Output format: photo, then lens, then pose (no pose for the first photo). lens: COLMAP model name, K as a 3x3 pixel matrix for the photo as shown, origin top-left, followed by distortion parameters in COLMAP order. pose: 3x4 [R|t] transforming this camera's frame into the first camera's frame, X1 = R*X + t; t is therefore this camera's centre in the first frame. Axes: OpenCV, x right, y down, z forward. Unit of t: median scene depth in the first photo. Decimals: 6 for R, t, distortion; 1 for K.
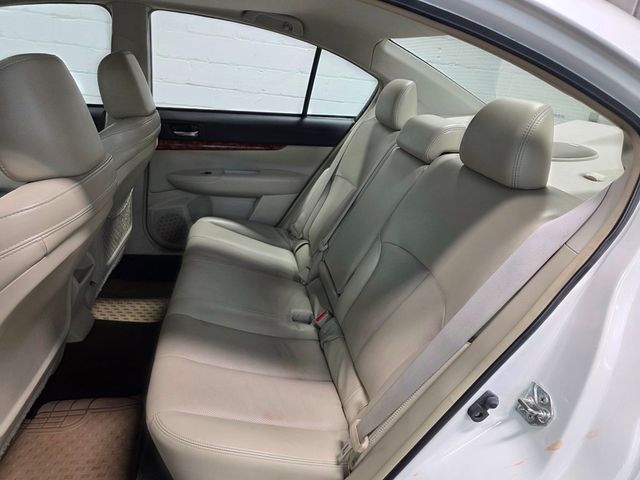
lens RADIAL K [[425.5, 0, 321.6], [0, 425.5, 238.7], [0, 0, 1]] dist [0.015915, -0.018238]
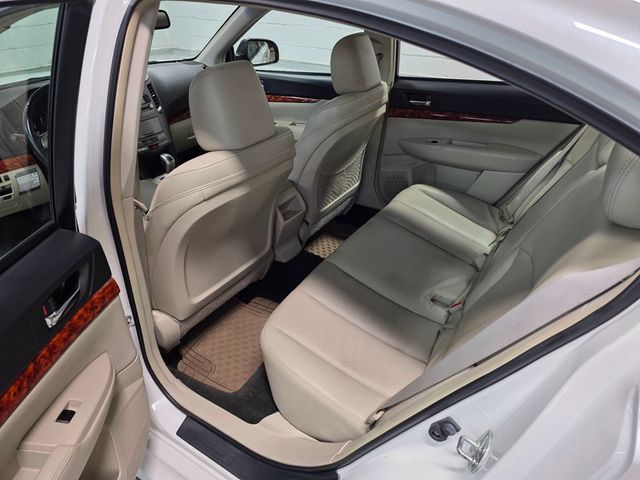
lens RADIAL K [[425.5, 0, 321.5], [0, 425.5, 241.9], [0, 0, 1]] dist [0.015915, -0.018238]
pose [[0.752912, 0.239414, -0.613029, 0.220886], [-0.168209, 0.970550, 0.172450, -0.051279], [0.636262, -0.026722, 0.771010, 0.021265]]
